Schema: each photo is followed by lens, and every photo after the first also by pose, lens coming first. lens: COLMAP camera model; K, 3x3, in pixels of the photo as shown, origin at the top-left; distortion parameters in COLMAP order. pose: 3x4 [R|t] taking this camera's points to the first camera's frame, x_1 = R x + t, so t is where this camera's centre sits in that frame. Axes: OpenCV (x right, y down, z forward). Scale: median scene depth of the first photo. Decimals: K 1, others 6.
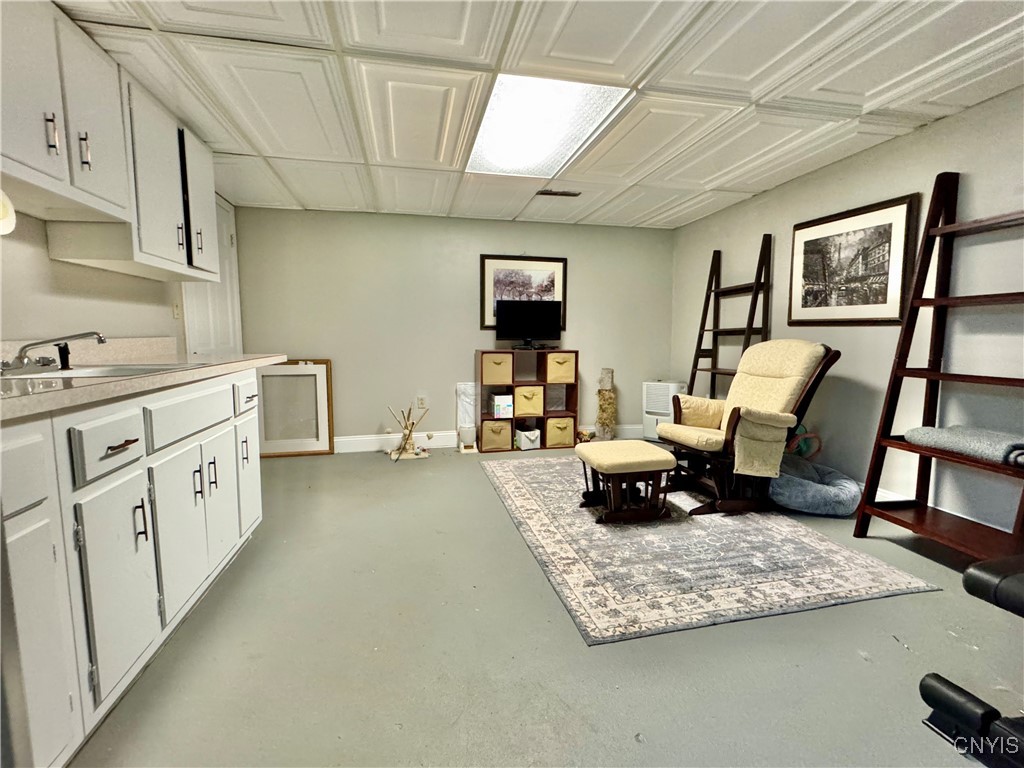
lens RADIAL K [[477.2, 0, 513.6], [0, 477.2, 385.3], [0, 0, 1]] dist [0.000489, -0.000205]
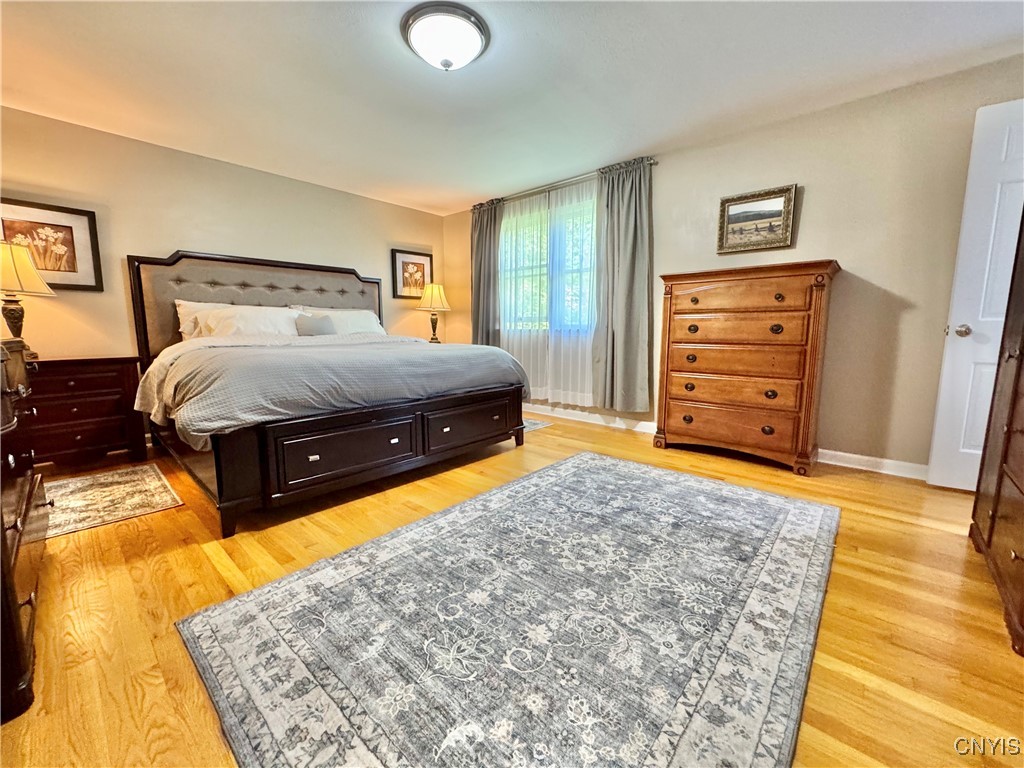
lens RADIAL K [[408.3, 0, 511.5], [0, 408.3, 380.2], [0, 0, 1]] dist [0.001166, 0.000010]
pose [[0.578341, 0.111901, -0.808084, 0.709115], [-0.085001, 0.993422, 0.076731, -0.036761], [0.811355, 0.024311, 0.584048, 0.645857]]
